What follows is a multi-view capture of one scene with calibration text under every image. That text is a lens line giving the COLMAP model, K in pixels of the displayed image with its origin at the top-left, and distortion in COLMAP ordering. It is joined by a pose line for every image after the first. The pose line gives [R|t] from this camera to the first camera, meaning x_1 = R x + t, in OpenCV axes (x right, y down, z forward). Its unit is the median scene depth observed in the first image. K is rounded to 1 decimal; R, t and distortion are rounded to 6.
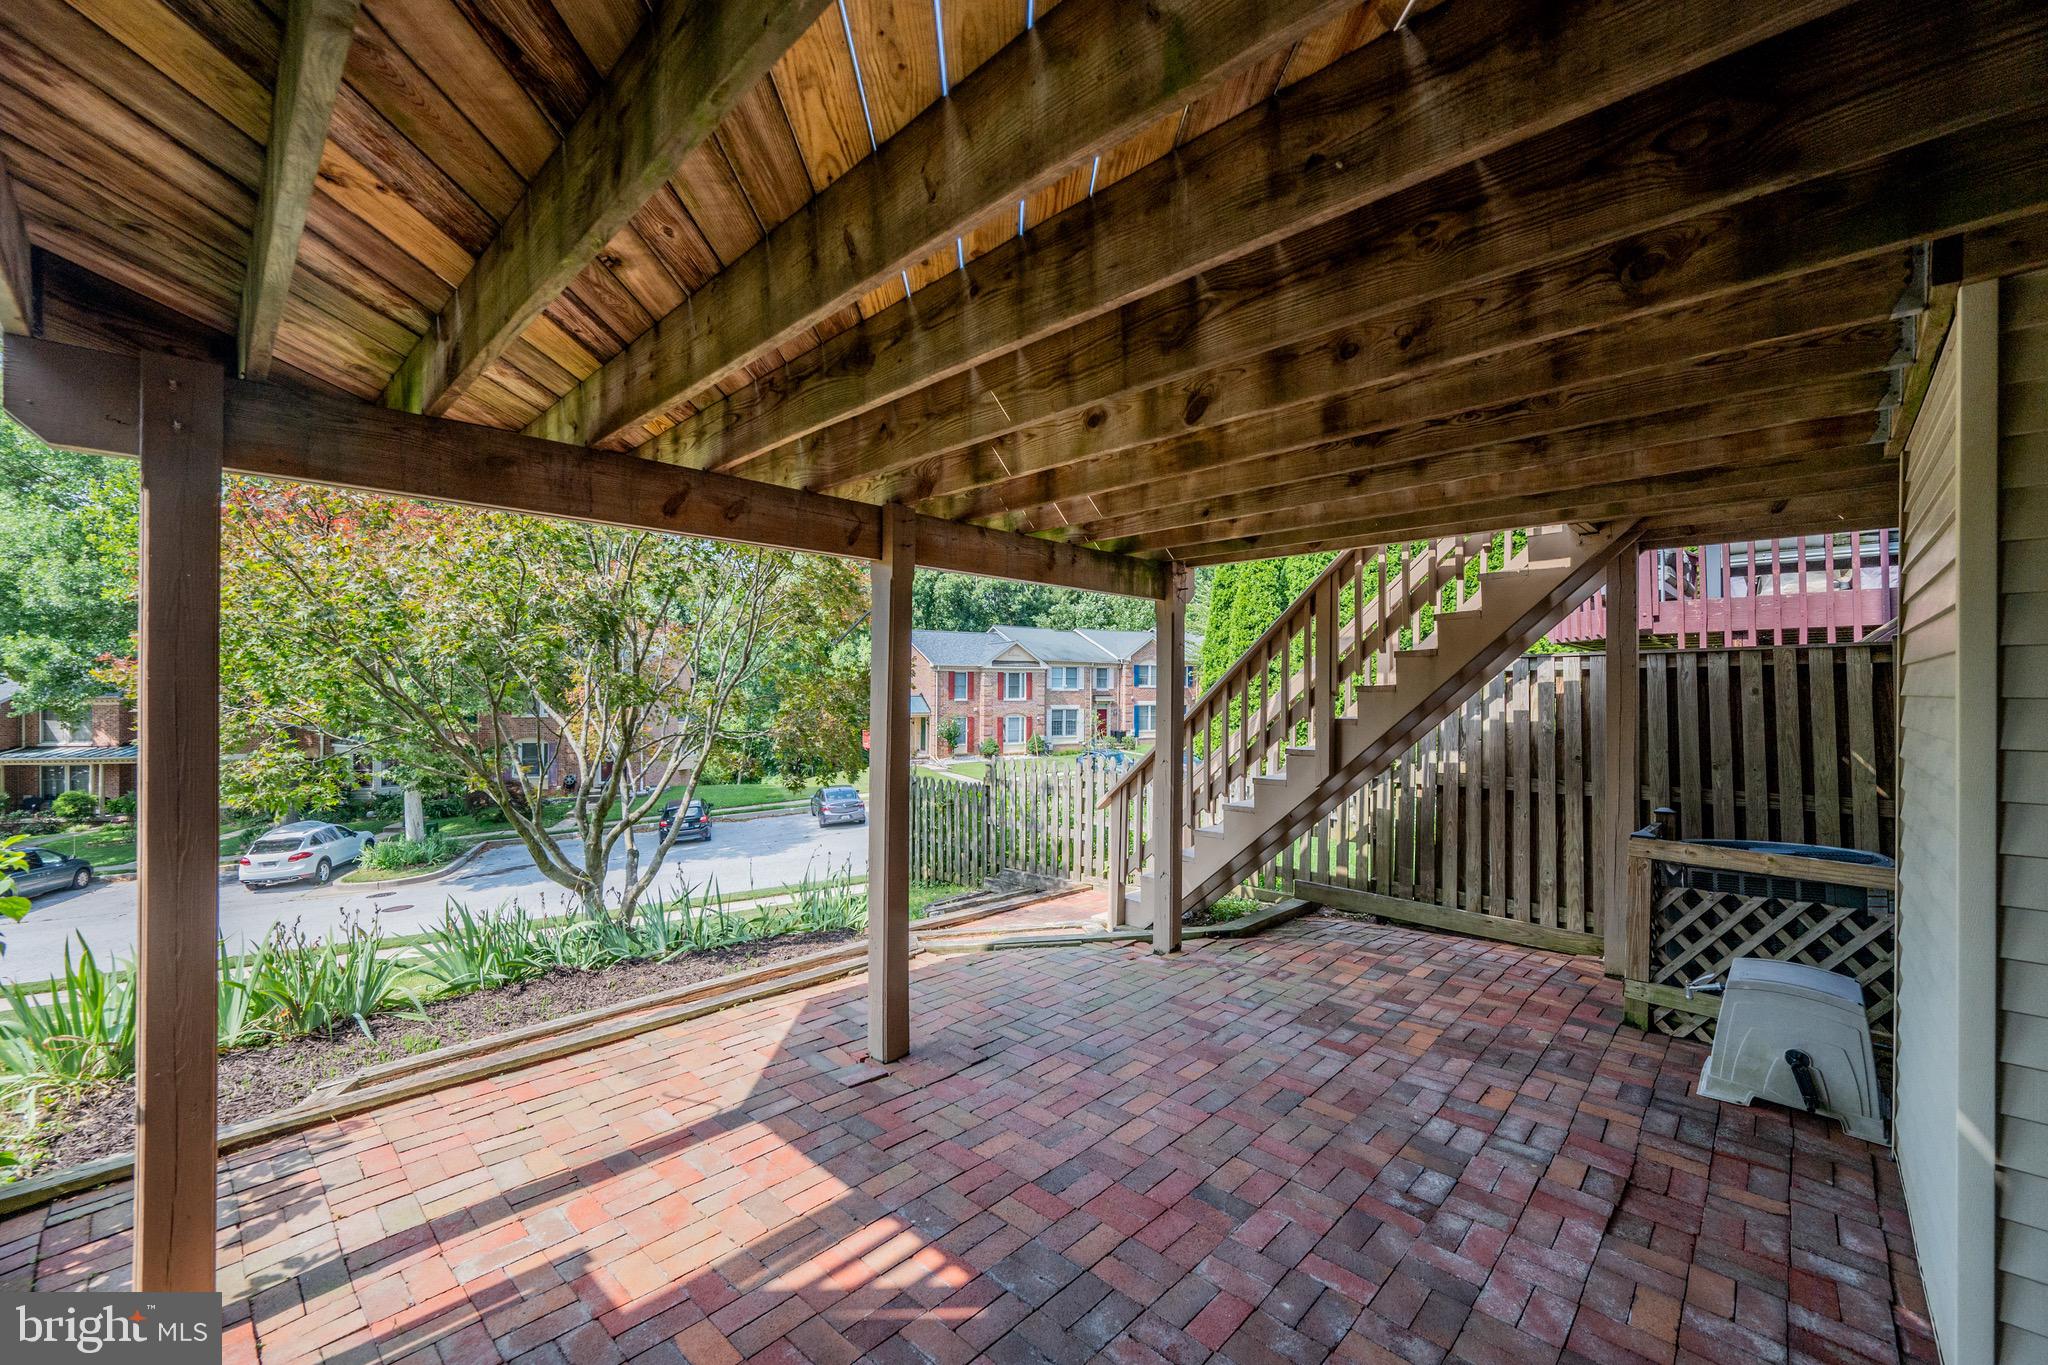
lens RADIAL K [[817.0, 0, 1014.9], [0, 817.0, 679.6], [0, 0, 1]] dist [-0.003776, 0.000301]
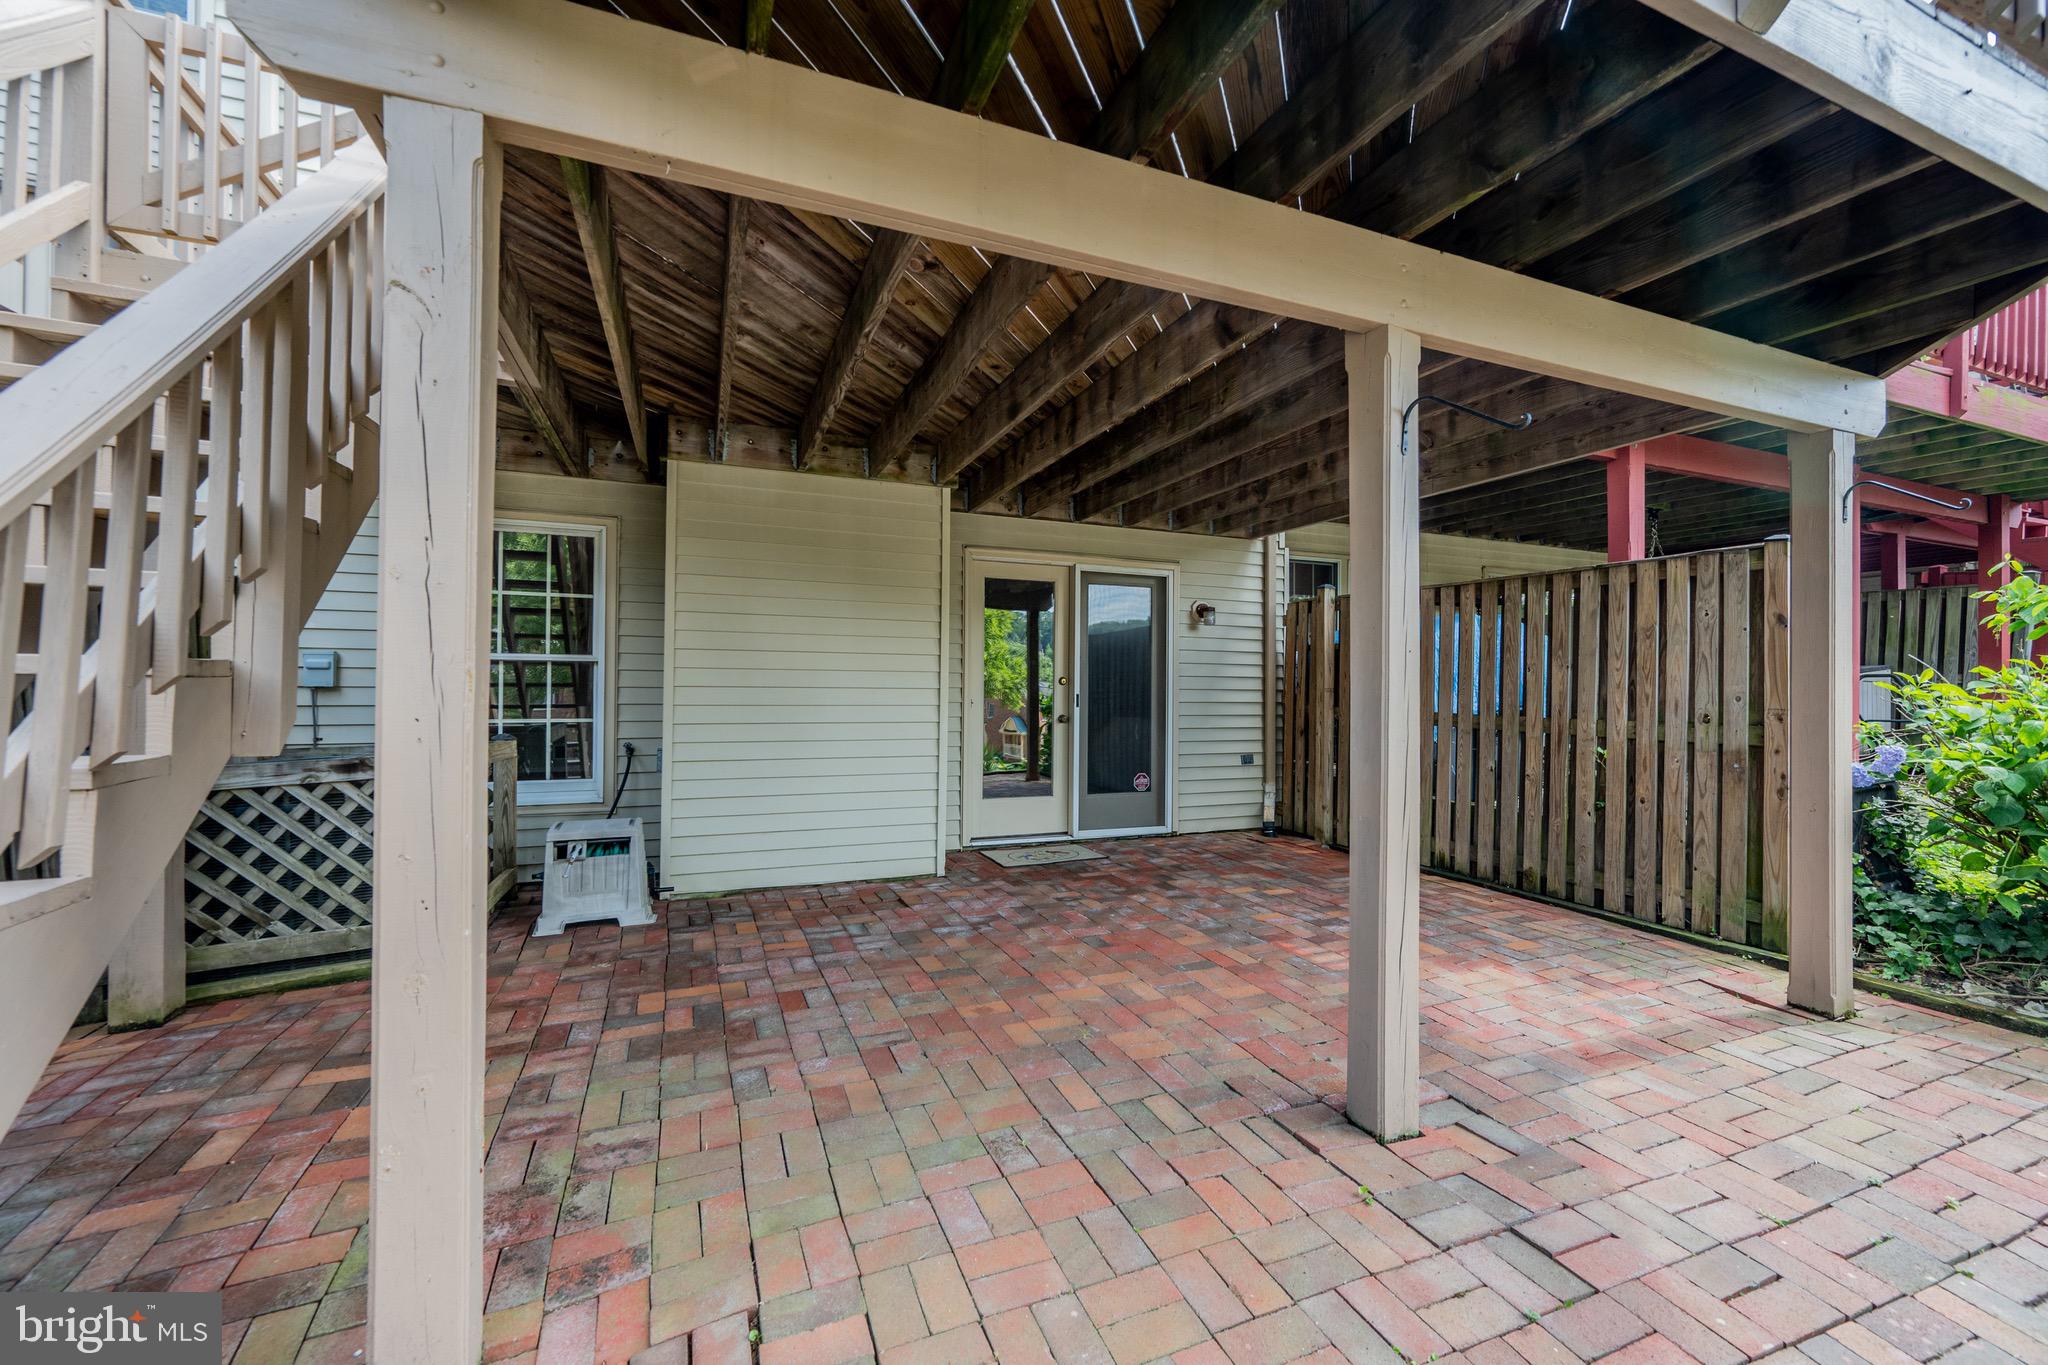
lens RADIAL K [[817.0, 0, 1025.7], [0, 817.0, 679.5], [0, 0, 1]] dist [-0.003776, 0.000301]
pose [[-0.908859, -0.000642, 0.417103, -0.216185], [-0.004412, 0.999958, -0.008074, 0.157315], [-0.417080, -0.009178, -0.908823, 2.101997]]
